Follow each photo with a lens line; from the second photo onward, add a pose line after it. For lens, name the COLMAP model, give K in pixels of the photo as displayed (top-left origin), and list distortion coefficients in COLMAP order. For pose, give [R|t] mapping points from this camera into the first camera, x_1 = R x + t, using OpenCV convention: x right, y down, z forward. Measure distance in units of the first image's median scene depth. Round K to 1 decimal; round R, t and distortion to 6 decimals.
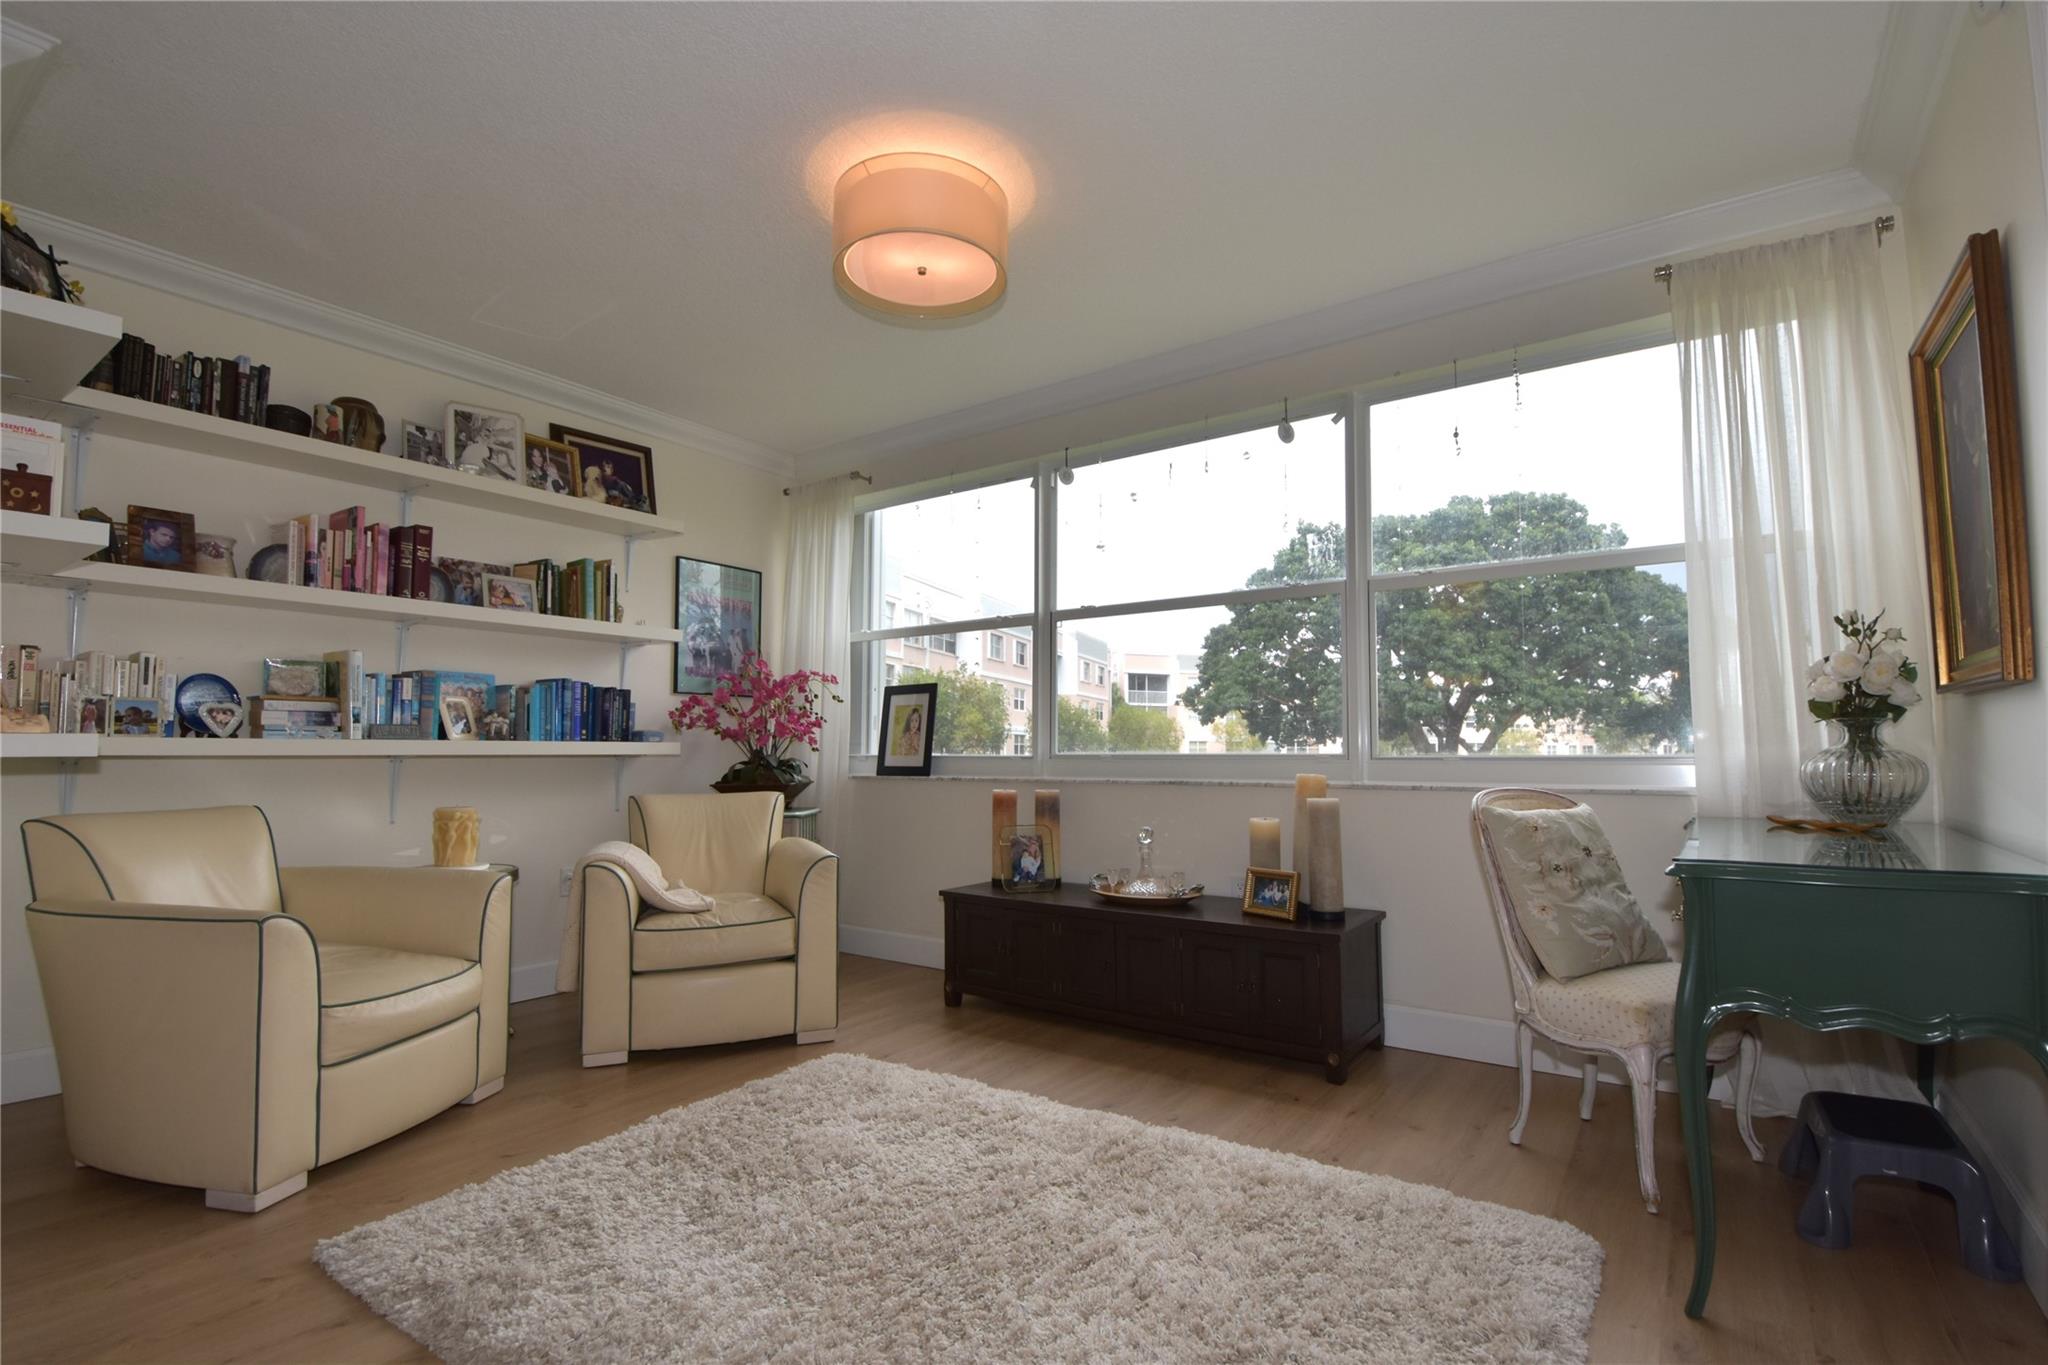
lens RADIAL K [[939.9, 0, 1019.4], [0, 939.9, 694.6], [0, 0, 1]] dist [-0.016635, -0.003382]
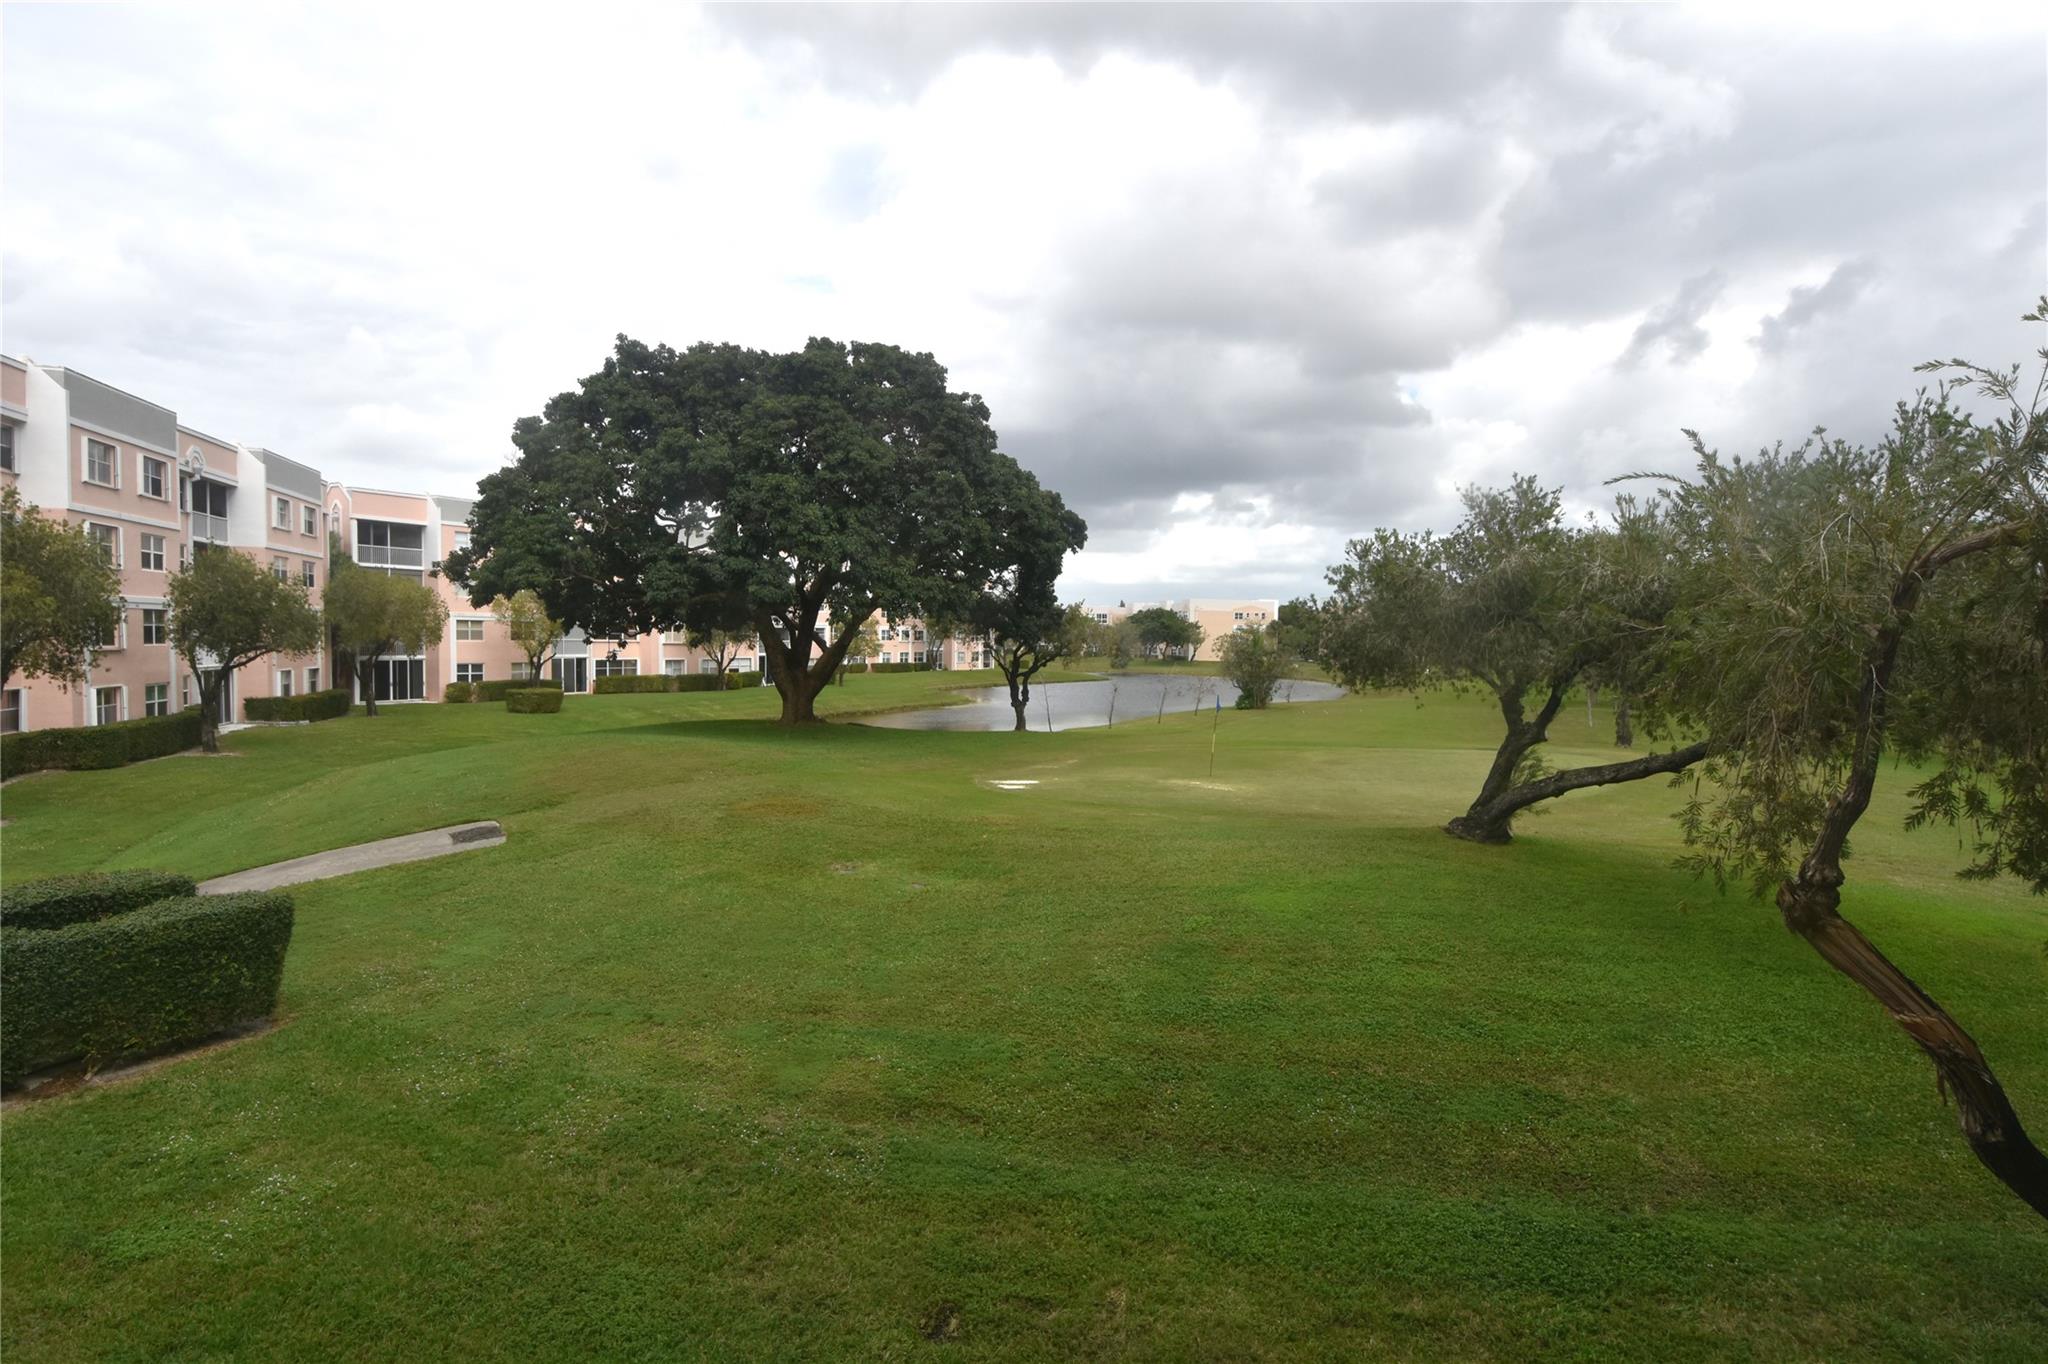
lens RADIAL K [[1097.8, 0, 1047.7], [0, 1097.8, 715.6], [0, 0, 1]] dist [-0.004622, -0.003051]
pose [[0.782709, -0.034050, 0.621455, 0.017377], [-0.053235, 0.991180, 0.121356, -0.011519], [-0.620106, -0.128070, 0.773994, 0.092682]]
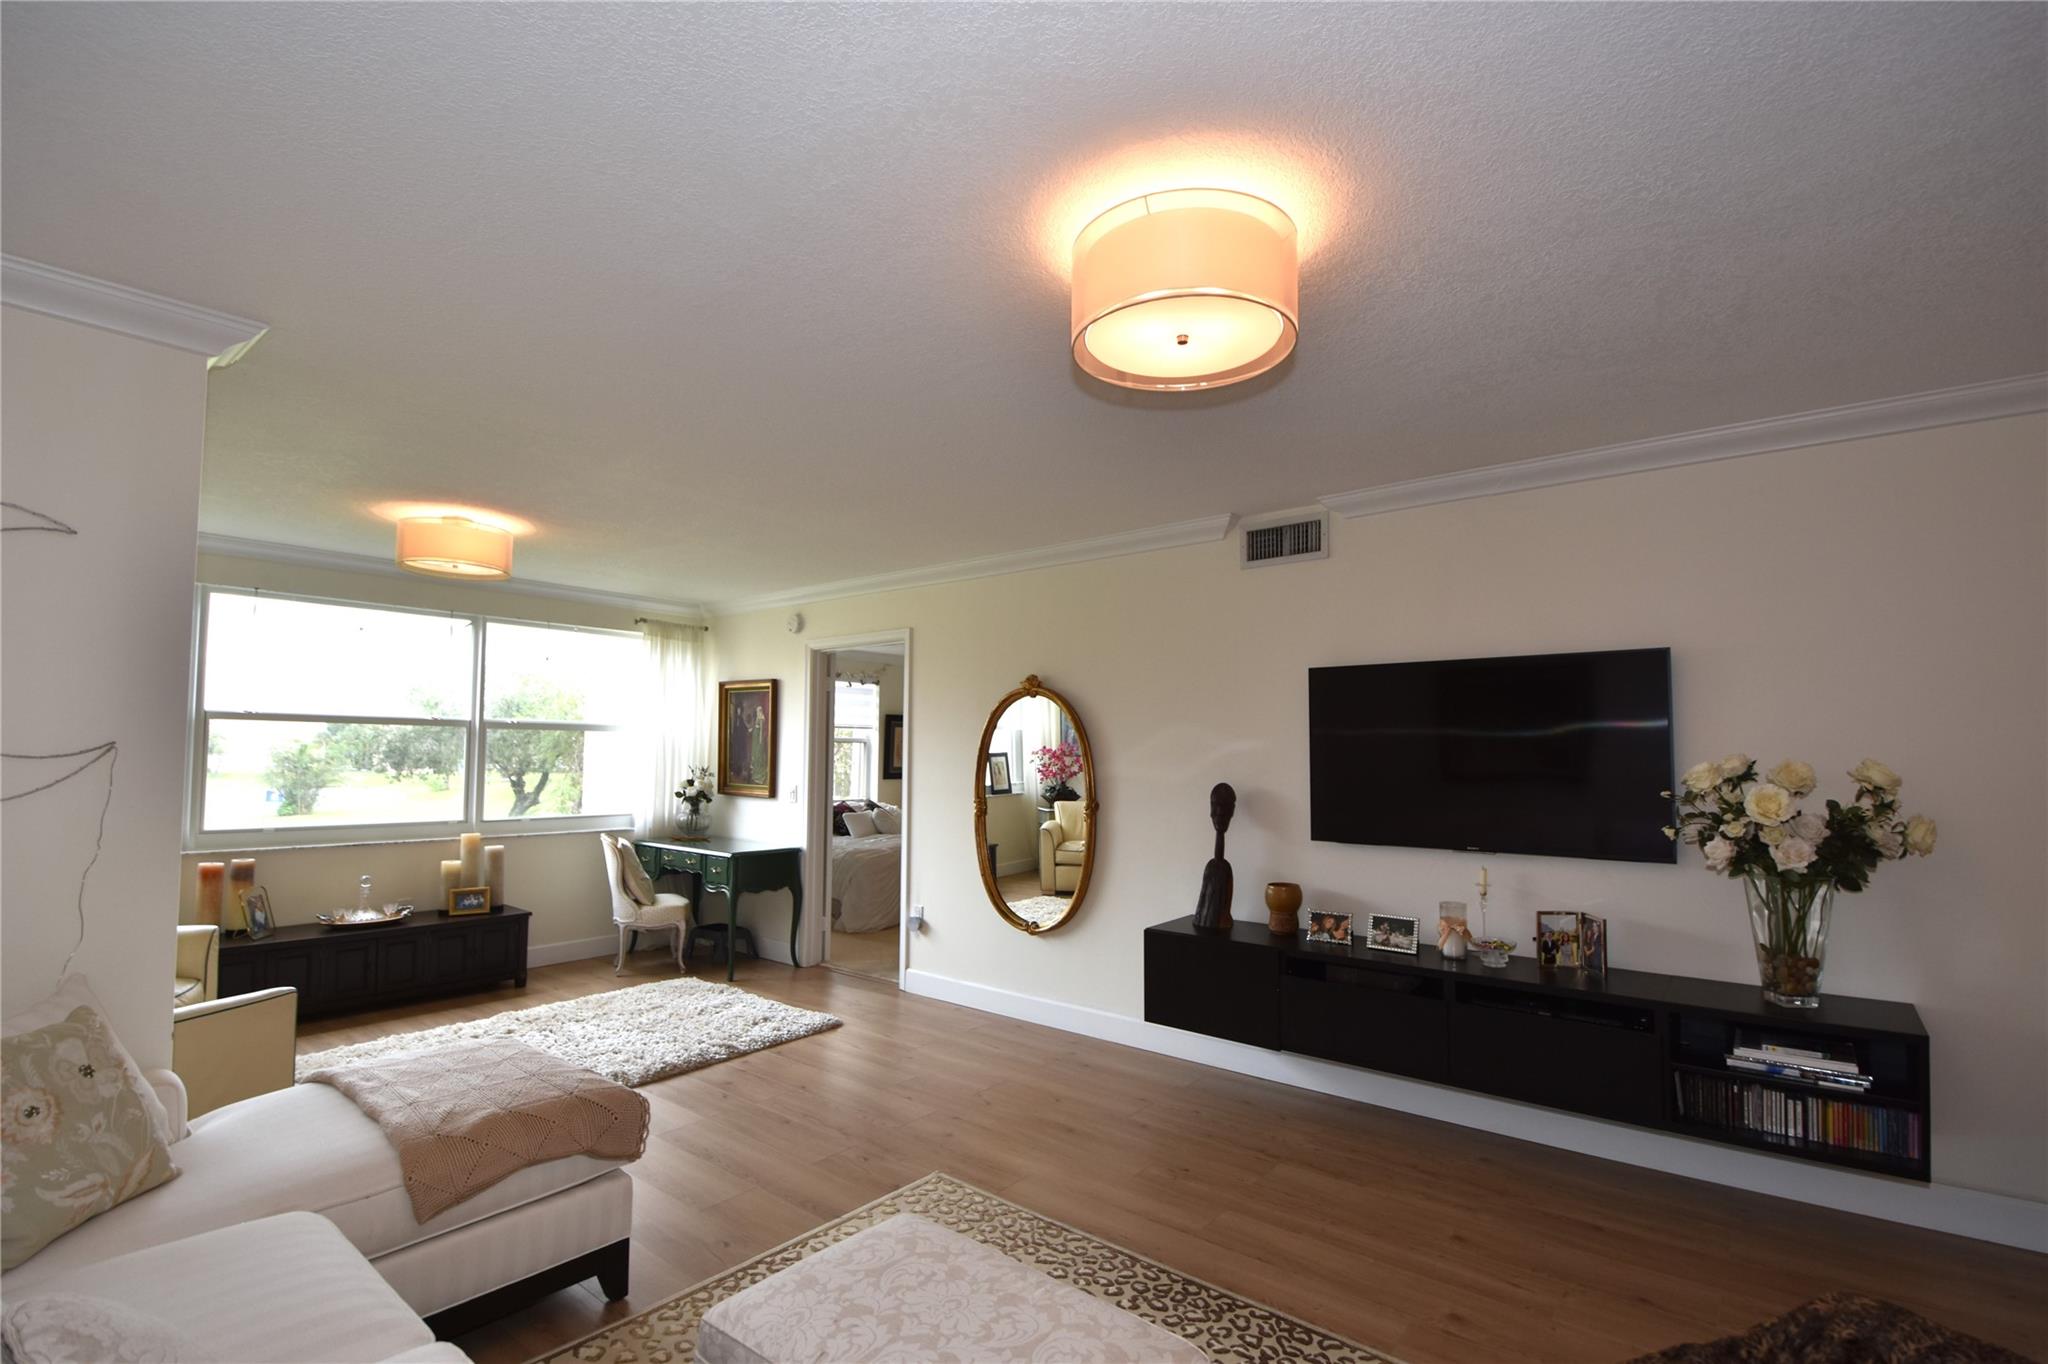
lens RADIAL K [[939.9, 0, 1049.0], [0, 939.9, 691.5], [0, 0, 1]] dist [-0.016635, -0.003382]
pose [[0.032469, 0.069758, 0.997035, -0.112265], [-0.068845, 0.995348, -0.067398, -0.010844], [-0.997099, -0.066452, 0.037120, -0.011543]]
